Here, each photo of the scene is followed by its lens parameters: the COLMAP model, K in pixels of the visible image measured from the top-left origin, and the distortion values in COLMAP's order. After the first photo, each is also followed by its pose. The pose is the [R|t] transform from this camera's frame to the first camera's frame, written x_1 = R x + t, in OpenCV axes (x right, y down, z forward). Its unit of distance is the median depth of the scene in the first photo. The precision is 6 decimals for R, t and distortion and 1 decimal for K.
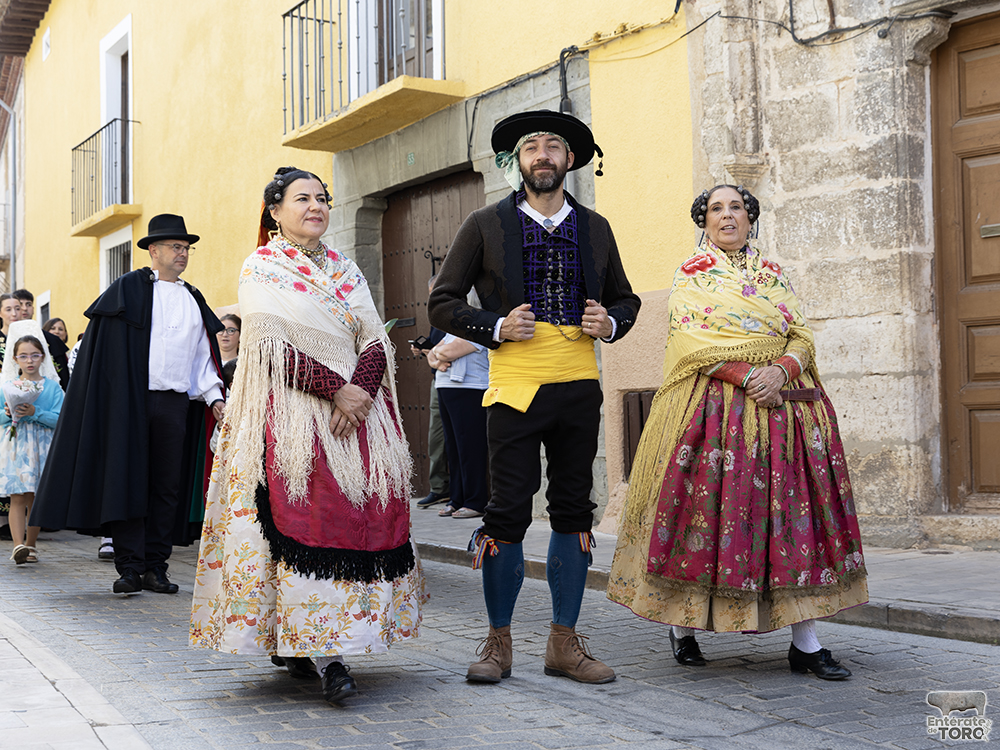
lens RADIAL K [[1449.7, 0, 559.8], [0, 1449.7, 380.3], [0, 0, 1]] dist [0.003129, 0.060192]
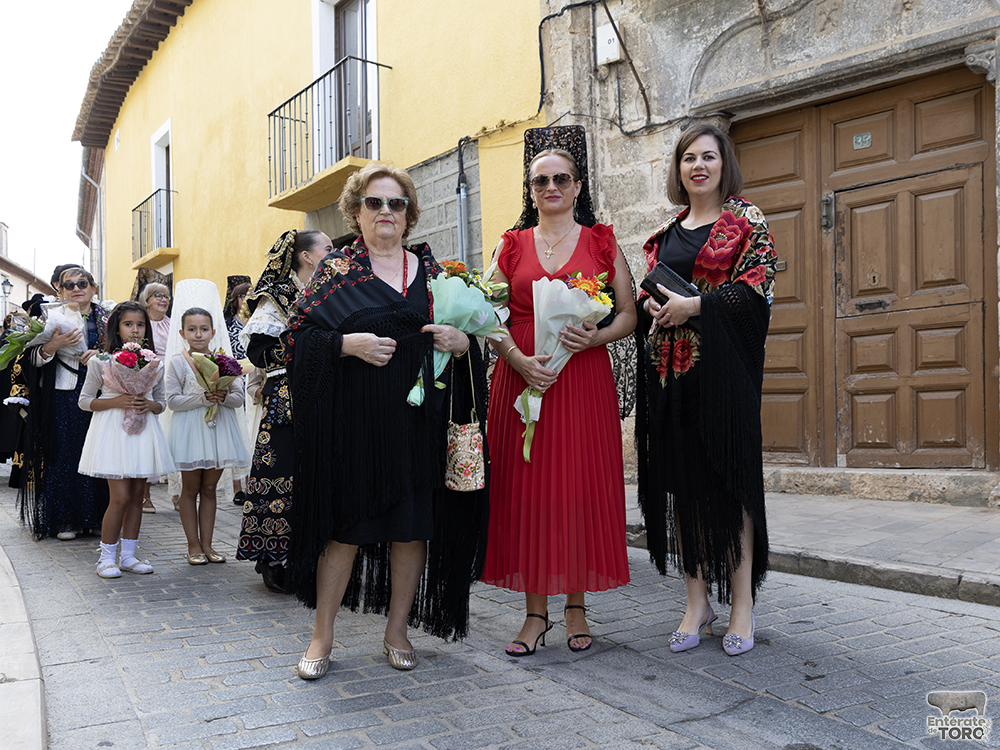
lens RADIAL K [[874.1, 0, 544.4], [0, 874.1, 412.4], [0, 0, 1]] dist [0.012754, -0.004265]
pose [[0.996345, 0.005403, 0.085246, 0.014952], [-0.009550, 0.998787, 0.048305, -0.001360], [-0.084881, -0.048943, 0.995188, 0.142533]]
